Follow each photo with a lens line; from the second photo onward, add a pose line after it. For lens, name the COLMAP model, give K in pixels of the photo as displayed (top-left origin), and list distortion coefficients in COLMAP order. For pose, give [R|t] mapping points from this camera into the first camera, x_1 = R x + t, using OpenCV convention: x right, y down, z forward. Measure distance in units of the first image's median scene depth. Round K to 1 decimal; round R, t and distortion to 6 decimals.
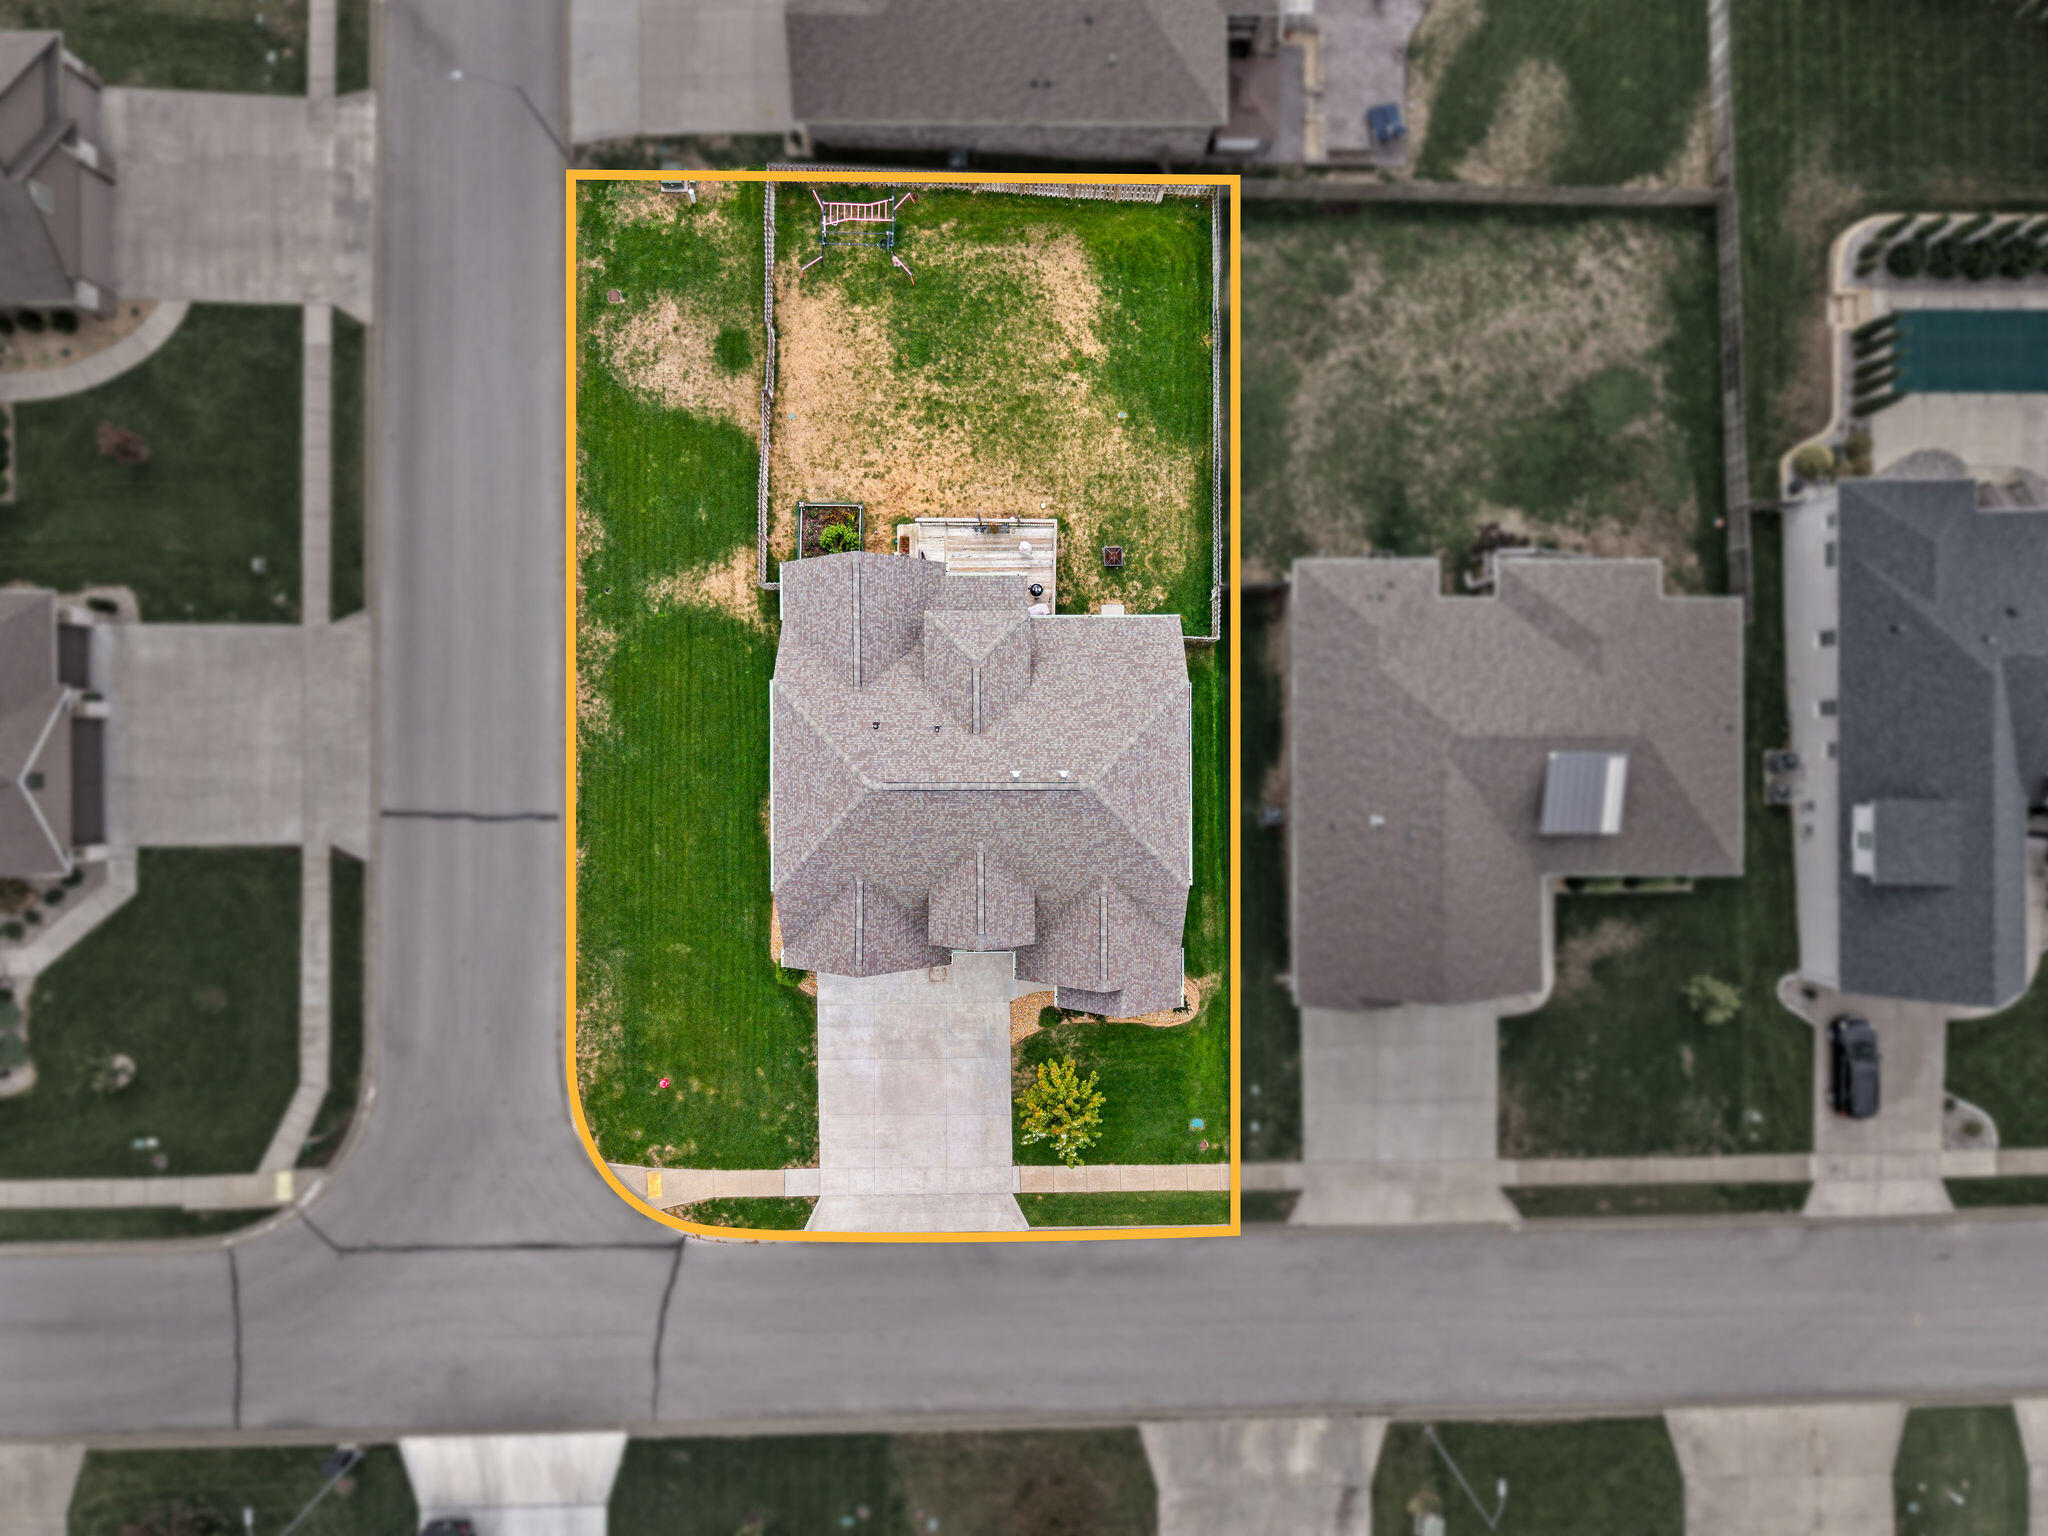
lens RADIAL K [[1451.5, 0, 1024.0], [0, 1451.5, 768.0], [0, 0, 1]] dist [0.009023, -0.000582]
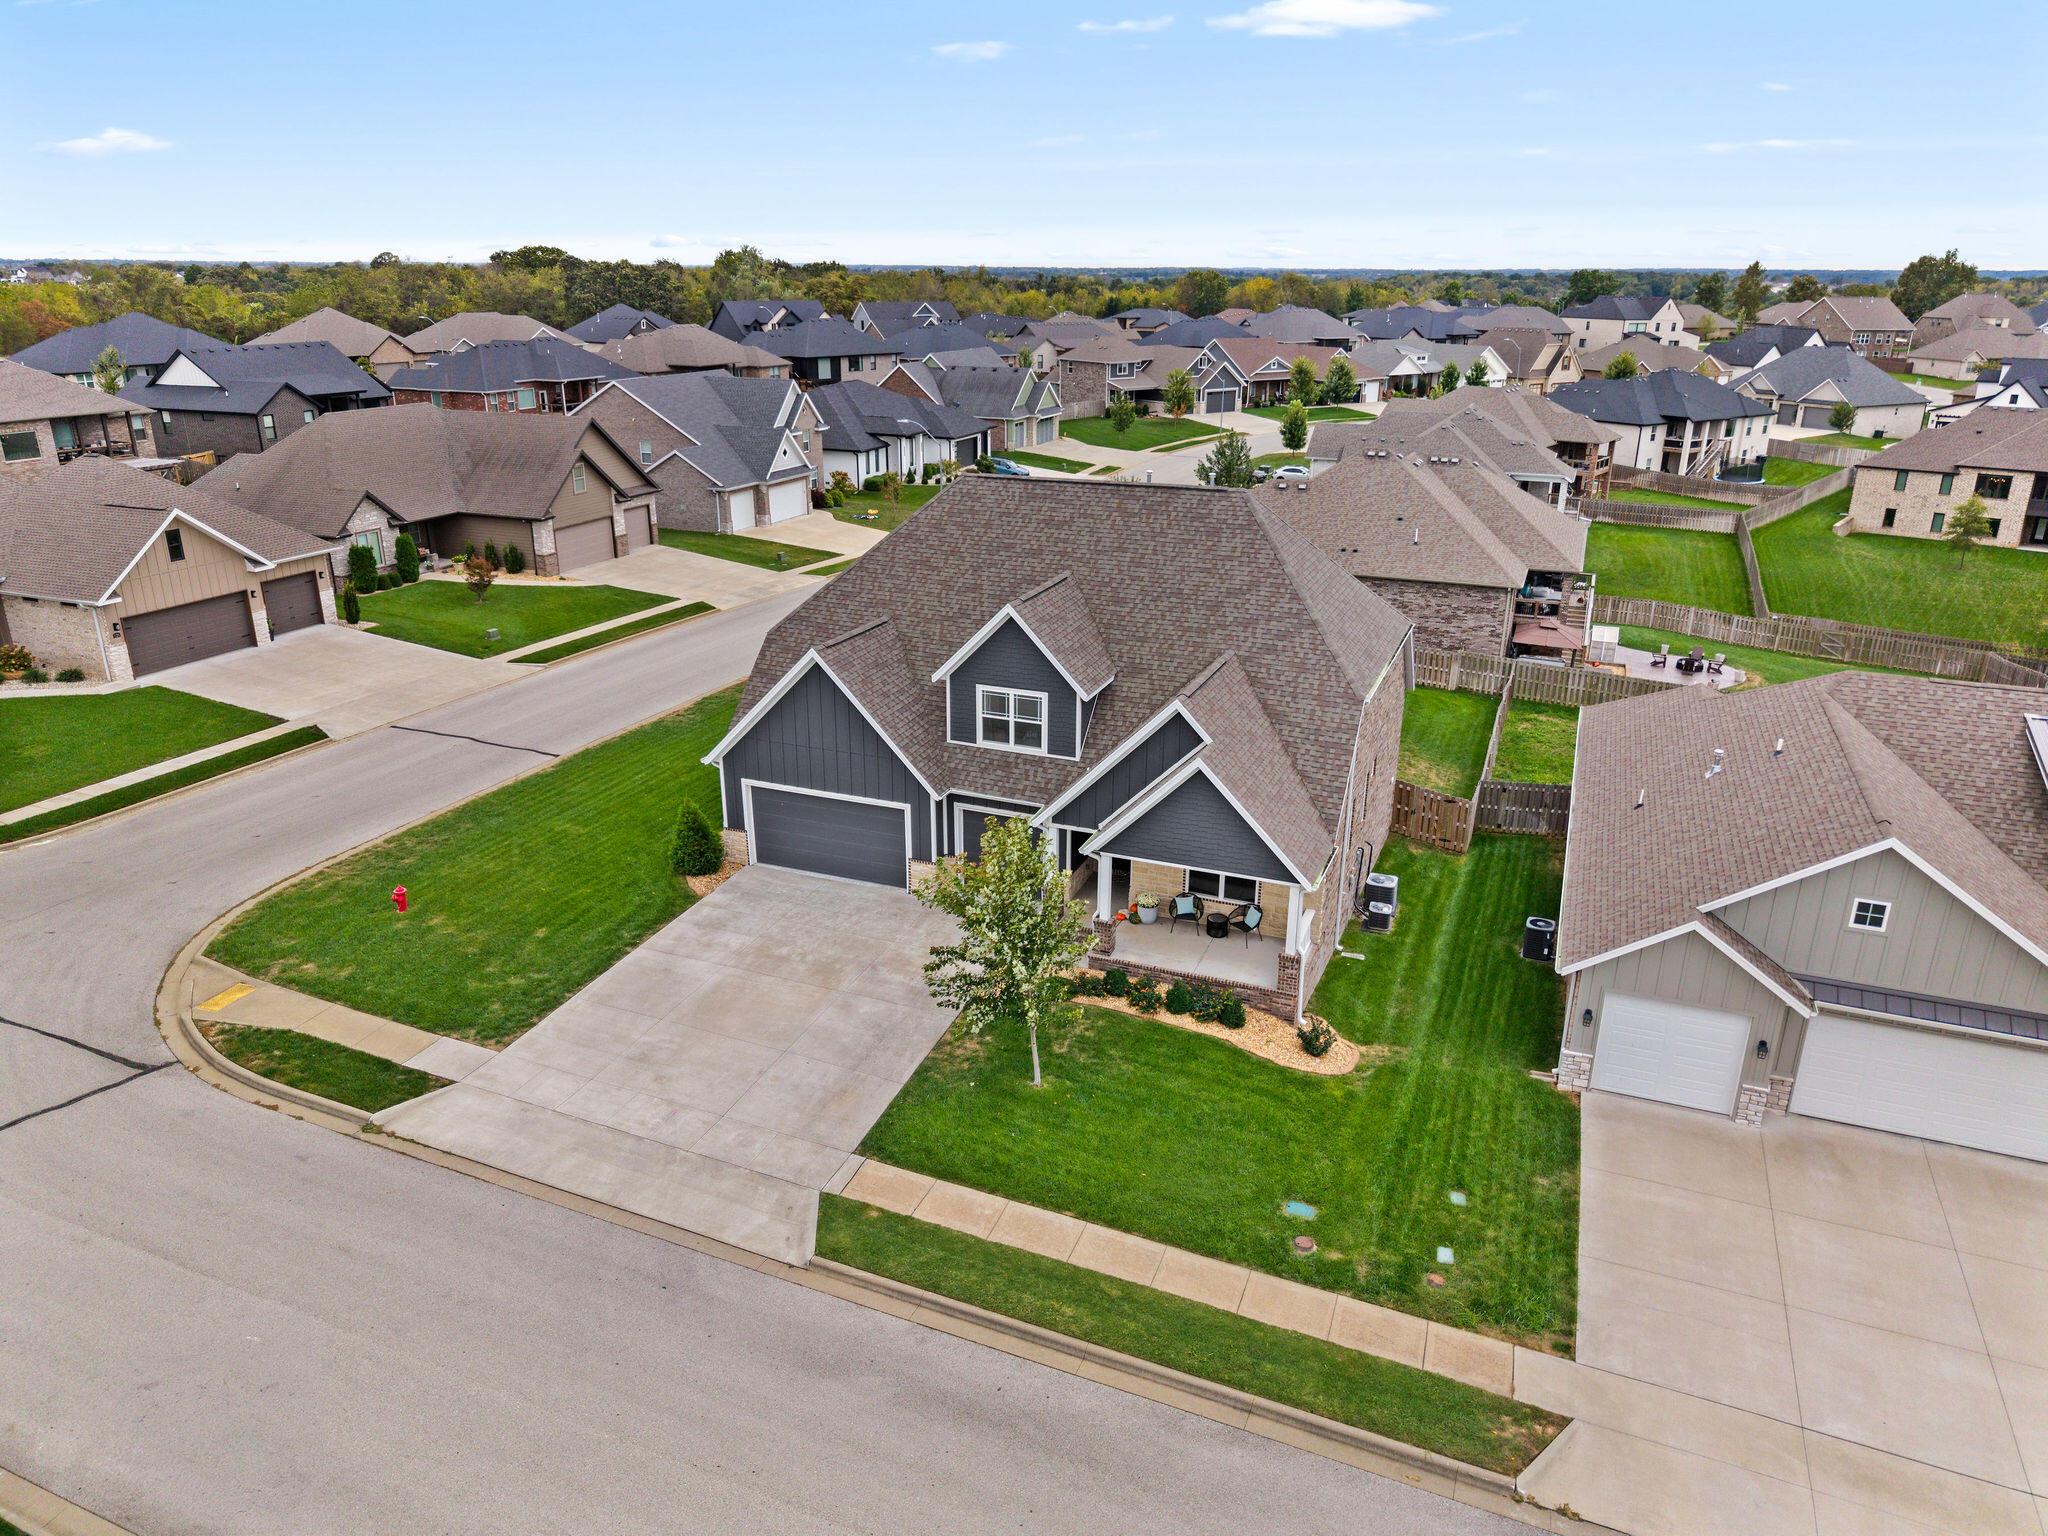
lens RADIAL K [[1370.7, 0, 1024.0], [0, 1370.7, 768.0], [0, 0, 1]] dist [0.007987, 0.000420]
pose [[0.924581, 0.119732, -0.361683, 0.173966], [-0.380896, 0.311130, -0.870699, 0.576409], [0.008280, 0.942795, 0.333270, 0.759474]]
